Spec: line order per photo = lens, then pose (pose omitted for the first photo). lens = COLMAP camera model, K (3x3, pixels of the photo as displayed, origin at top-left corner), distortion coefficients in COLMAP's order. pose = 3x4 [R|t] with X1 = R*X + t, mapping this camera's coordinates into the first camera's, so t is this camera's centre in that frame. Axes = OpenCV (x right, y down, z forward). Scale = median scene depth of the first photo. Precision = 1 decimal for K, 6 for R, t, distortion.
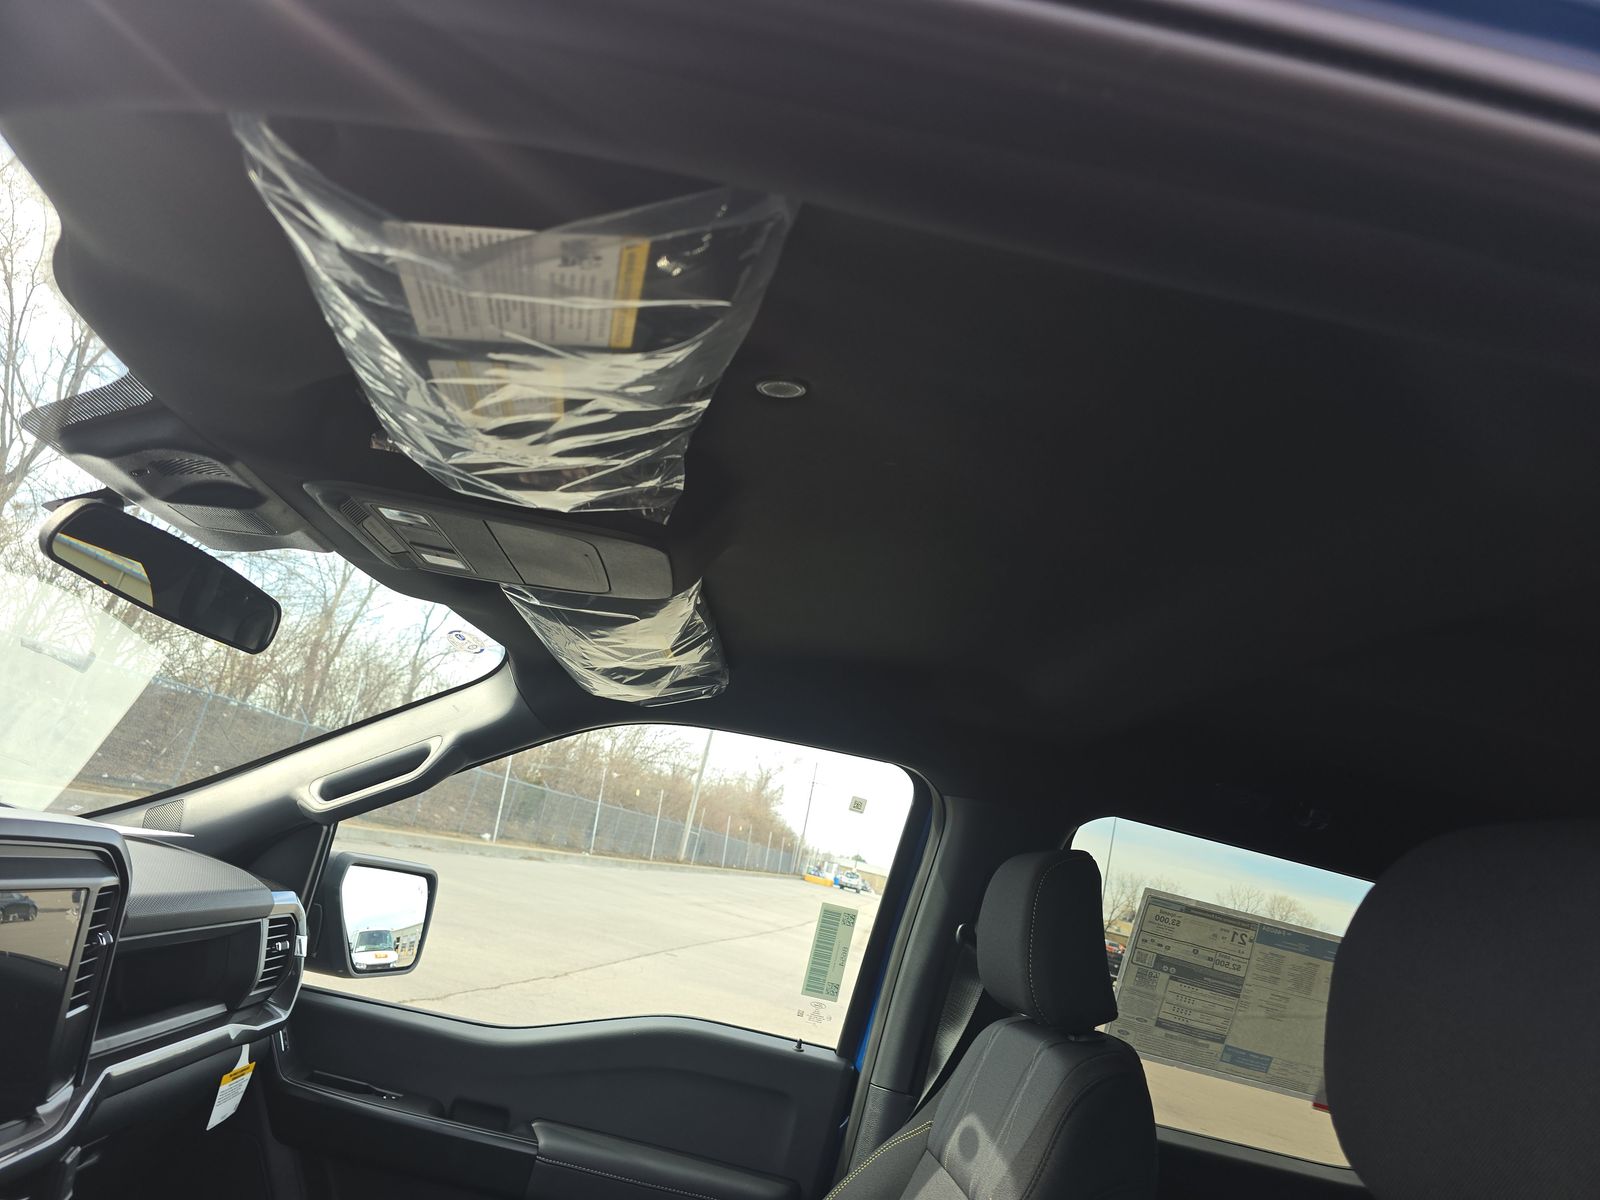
lens RADIAL K [[1076.7, 0, 774.6], [0, 1076.7, 592.6], [0, 0, 1]] dist [0.049149, -0.047991]
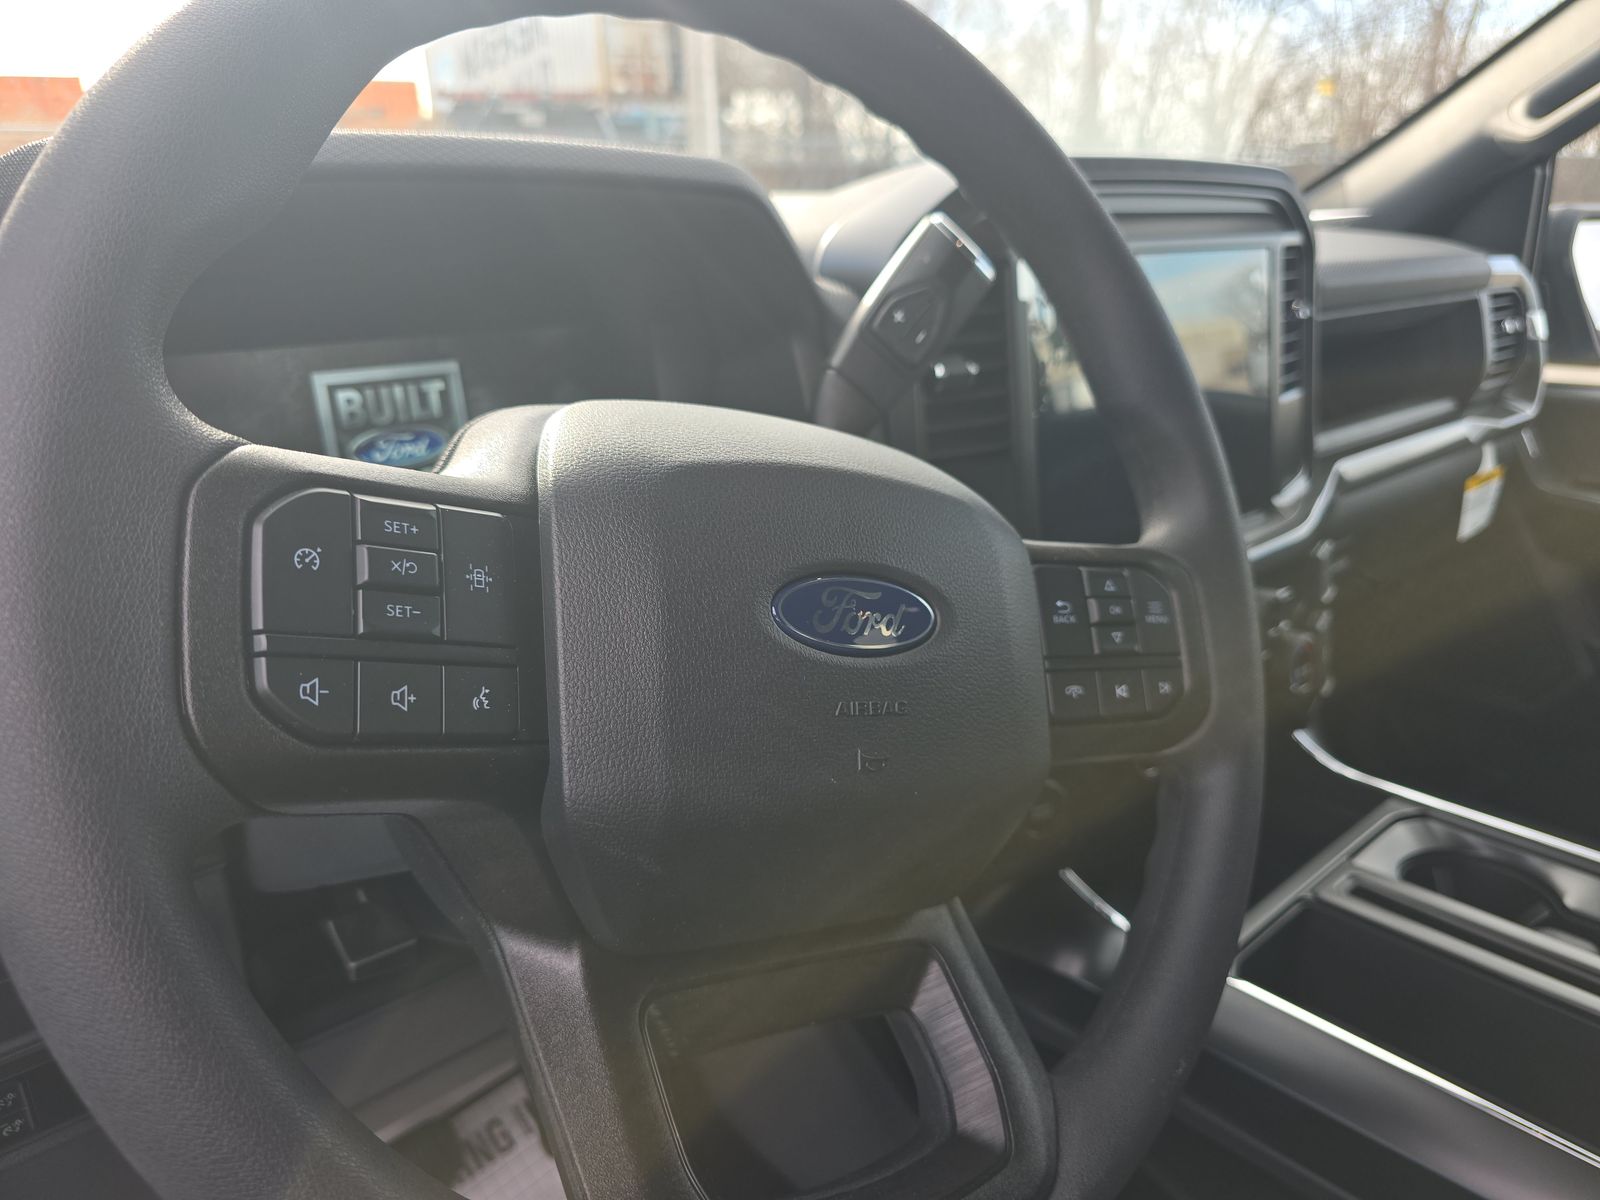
lens RADIAL K [[1133.5, 0, 838.7], [0, 1133.5, 603.0], [0, 0, 1]] dist [0.061298, -0.061216]
pose [[0.617983, 0.012574, -0.786091, -0.099888], [0.349305, 0.891372, 0.288862, 0.094052], [0.704332, -0.453097, 0.546461, 0.123476]]
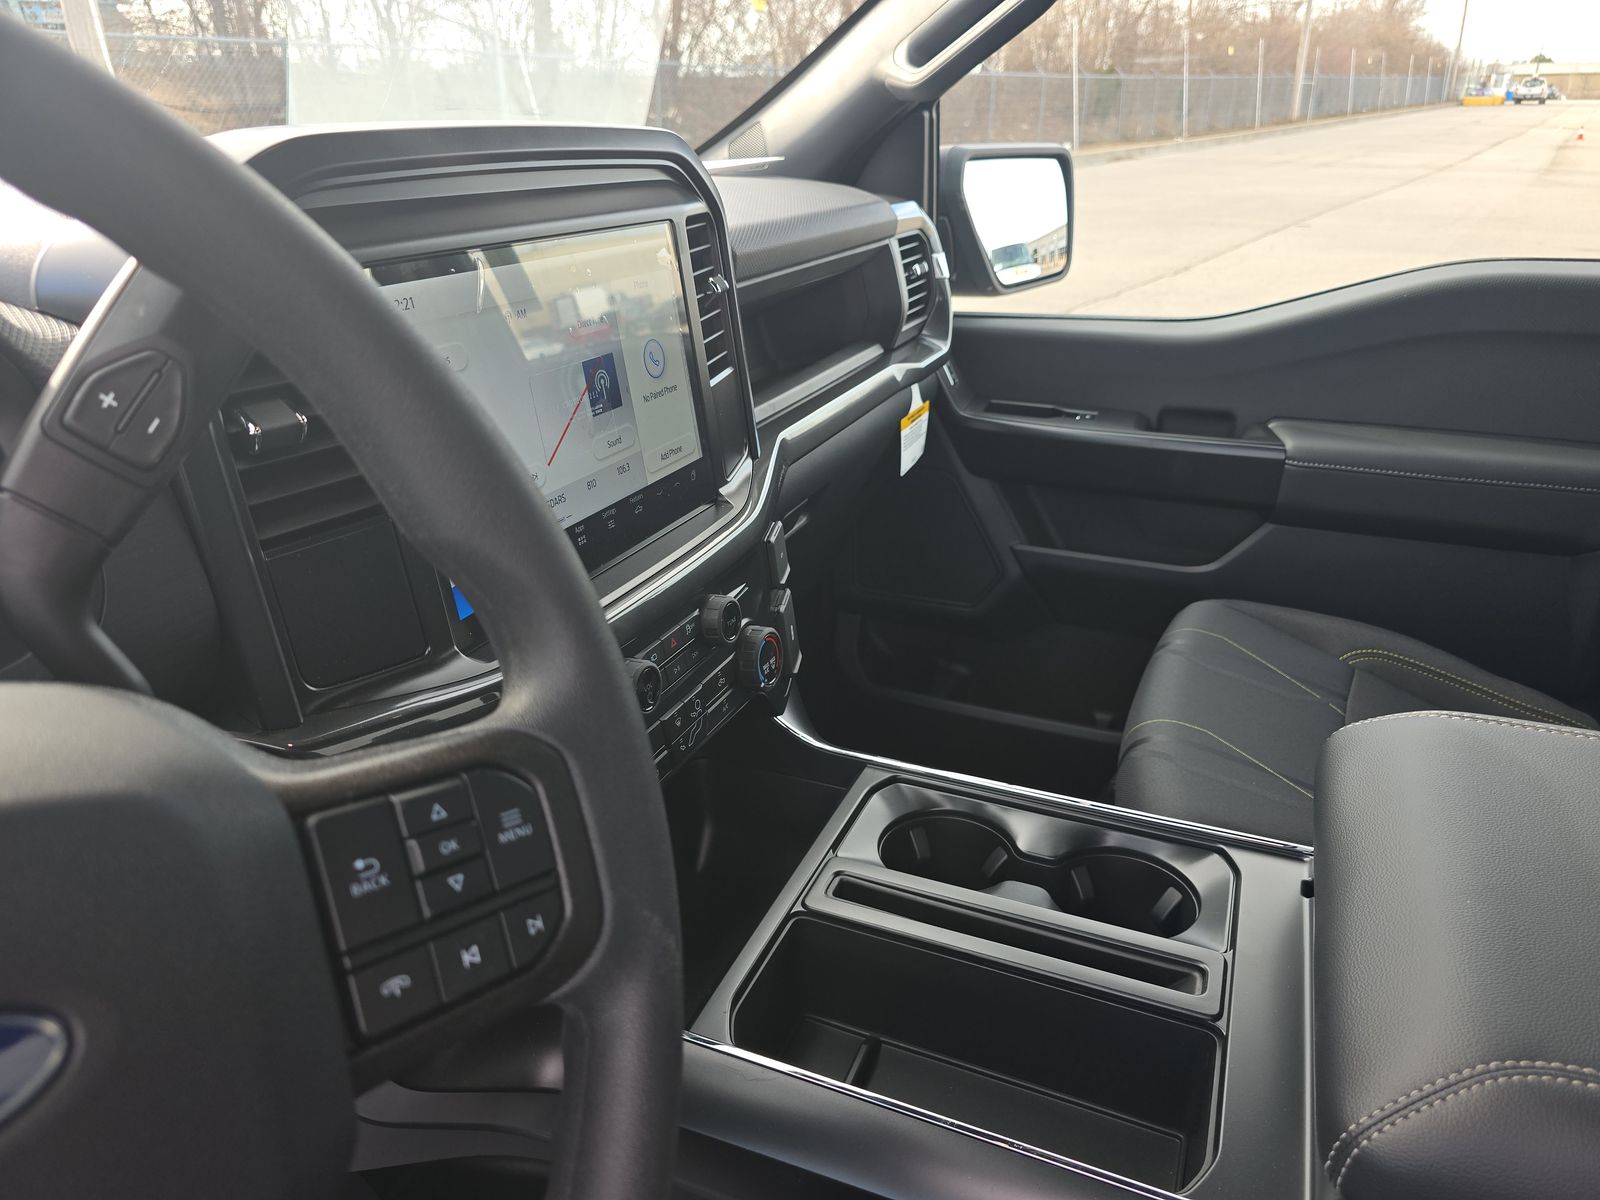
lens RADIAL K [[1084.9, 0, 797.7], [0, 1084.9, 621.5], [0, 0, 1]] dist [-0.001375, -0.008608]
pose [[0.862069, -0.033405, -0.505690, -0.126067], [0.327079, 0.798863, 0.504814, 0.092974], [0.387114, -0.600585, 0.699601, 0.230990]]
